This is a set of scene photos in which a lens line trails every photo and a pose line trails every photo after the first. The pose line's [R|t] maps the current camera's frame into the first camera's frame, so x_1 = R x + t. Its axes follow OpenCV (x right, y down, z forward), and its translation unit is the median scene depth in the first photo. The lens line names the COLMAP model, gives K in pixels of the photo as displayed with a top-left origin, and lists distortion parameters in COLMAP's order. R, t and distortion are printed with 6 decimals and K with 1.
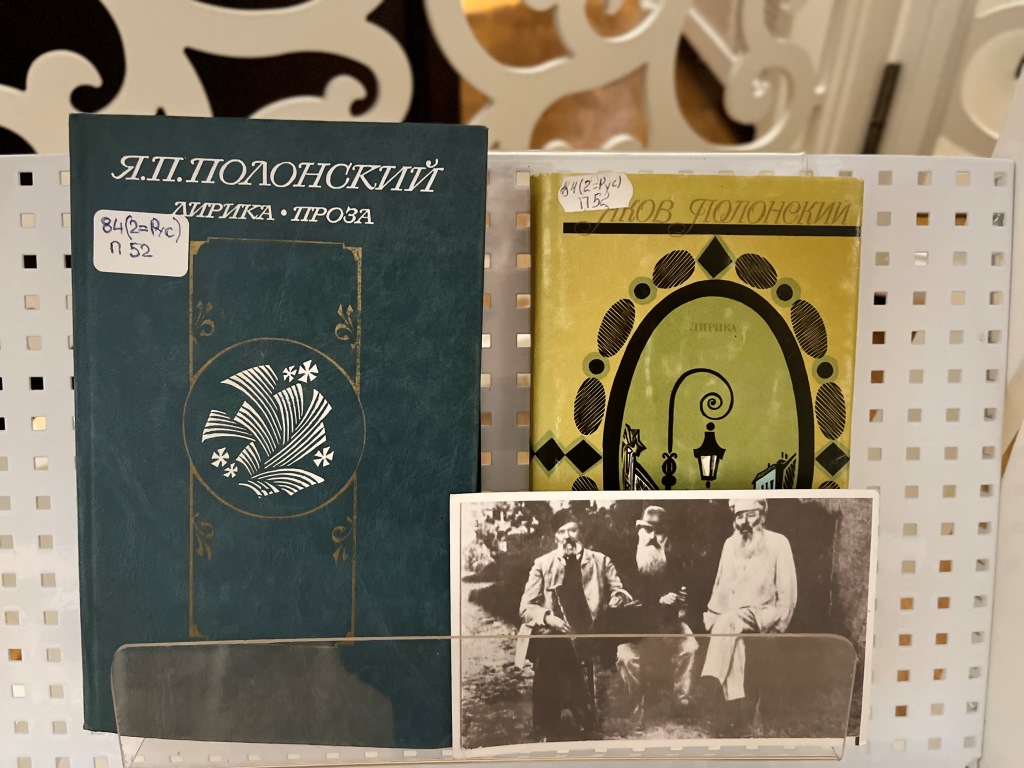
lens RADIAL K [[798.6, 0, 513.3], [0, 798.6, 387.3], [0, 0, 1]] dist [0.006123, -0.023704]
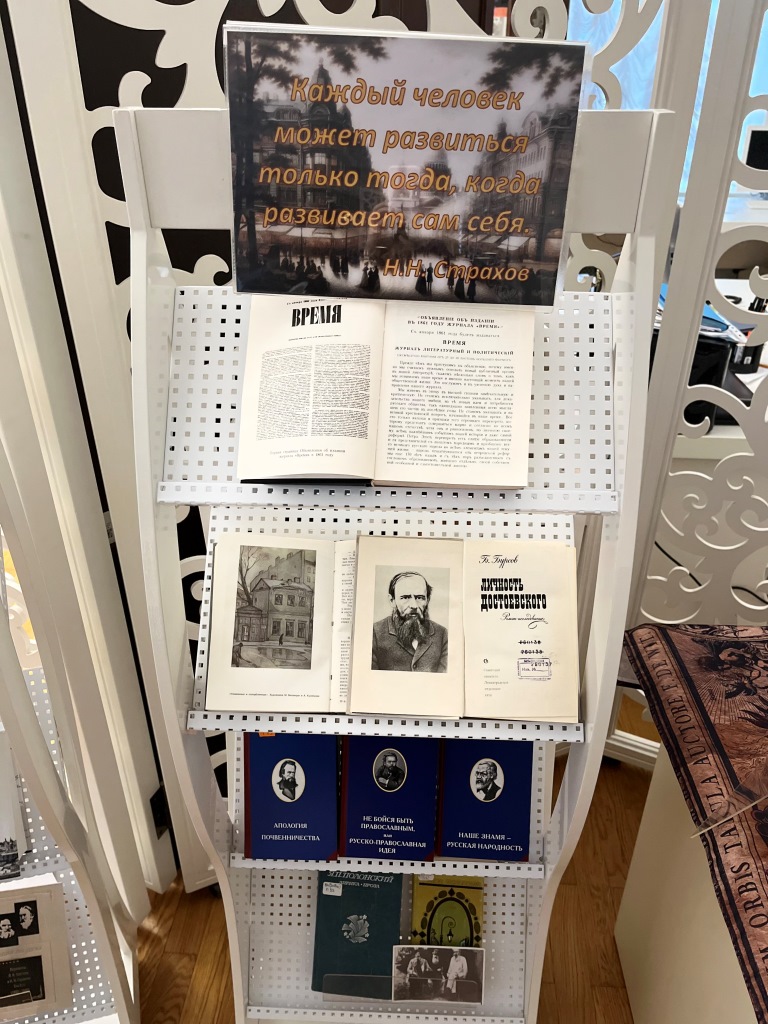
lens RADIAL K [[798.6, 0, 383.4], [0, 798.6, 500.8], [0, 0, 1]] dist [0.006123, -0.023704]
pose [[0.997294, 0.025360, -0.069003, 0.123194], [-0.032147, 0.994558, -0.099097, -1.997439], [0.066115, 0.101047, 0.992682, -3.943822]]
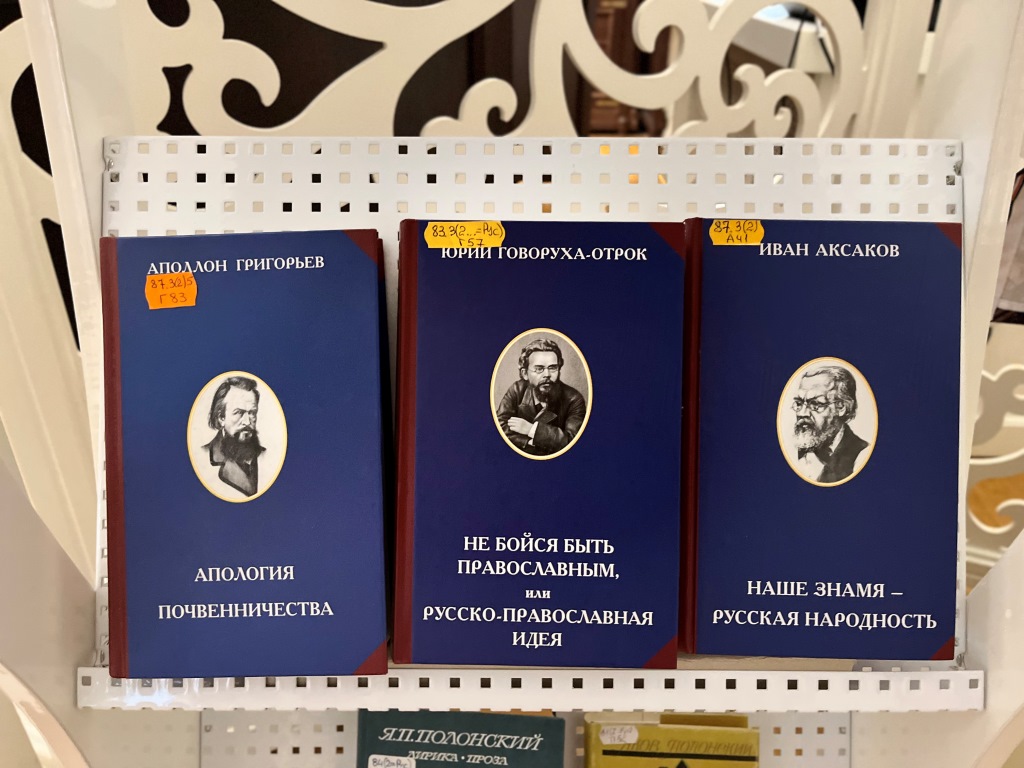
lens RADIAL K [[798.6, 0, 509.7], [0, 798.6, 386.9], [0, 0, 1]] dist [0.006123, -0.023704]
pose [[0.999318, 0.007209, -0.036220, -0.099228], [-0.011514, 0.992698, -0.120077, -0.862679], [0.035090, 0.120412, 0.992104, -1.048051]]
